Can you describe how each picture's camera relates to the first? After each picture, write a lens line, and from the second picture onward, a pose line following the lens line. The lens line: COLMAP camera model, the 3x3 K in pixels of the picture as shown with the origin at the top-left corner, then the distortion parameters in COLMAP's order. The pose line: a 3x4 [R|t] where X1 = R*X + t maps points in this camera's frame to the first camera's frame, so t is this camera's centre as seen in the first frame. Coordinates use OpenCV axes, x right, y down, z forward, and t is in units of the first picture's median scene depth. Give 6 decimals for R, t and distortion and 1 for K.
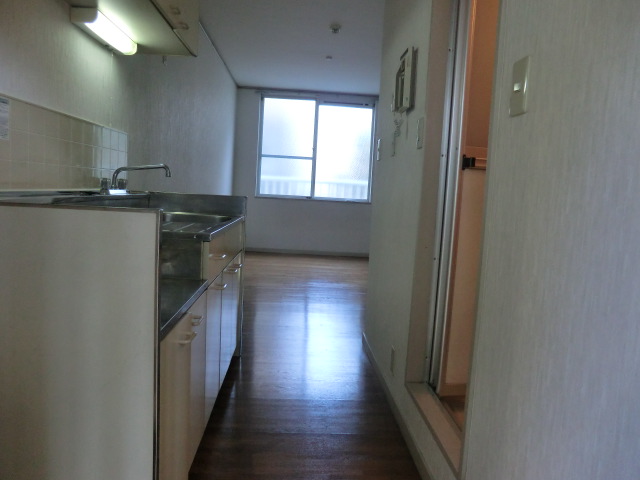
lens RADIAL K [[455.9, 0, 320.0], [0, 455.9, 240.0], [0, 0, 1]] dist [-0.063280, 0.037182]
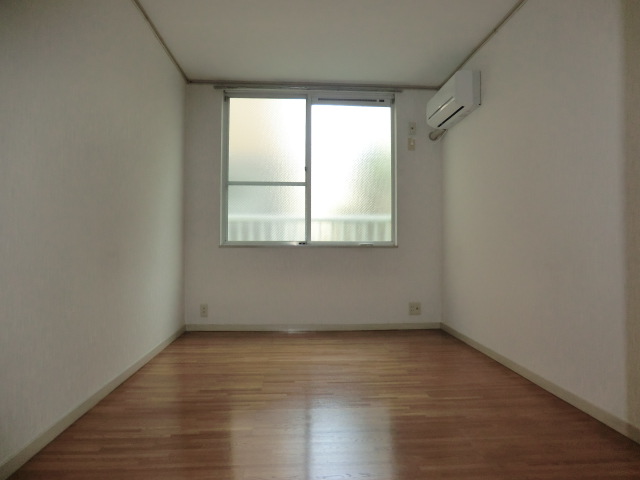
lens RADIAL K [[455.9, 0, 320.0], [0, 455.9, 240.0], [0, 0, 1]] dist [-0.063280, 0.037182]
pose [[0.998703, -0.049614, 0.011398, -0.006883], [0.050518, 0.993533, -0.101684, -0.029608], [-0.006279, 0.102128, 0.994751, 0.349066]]
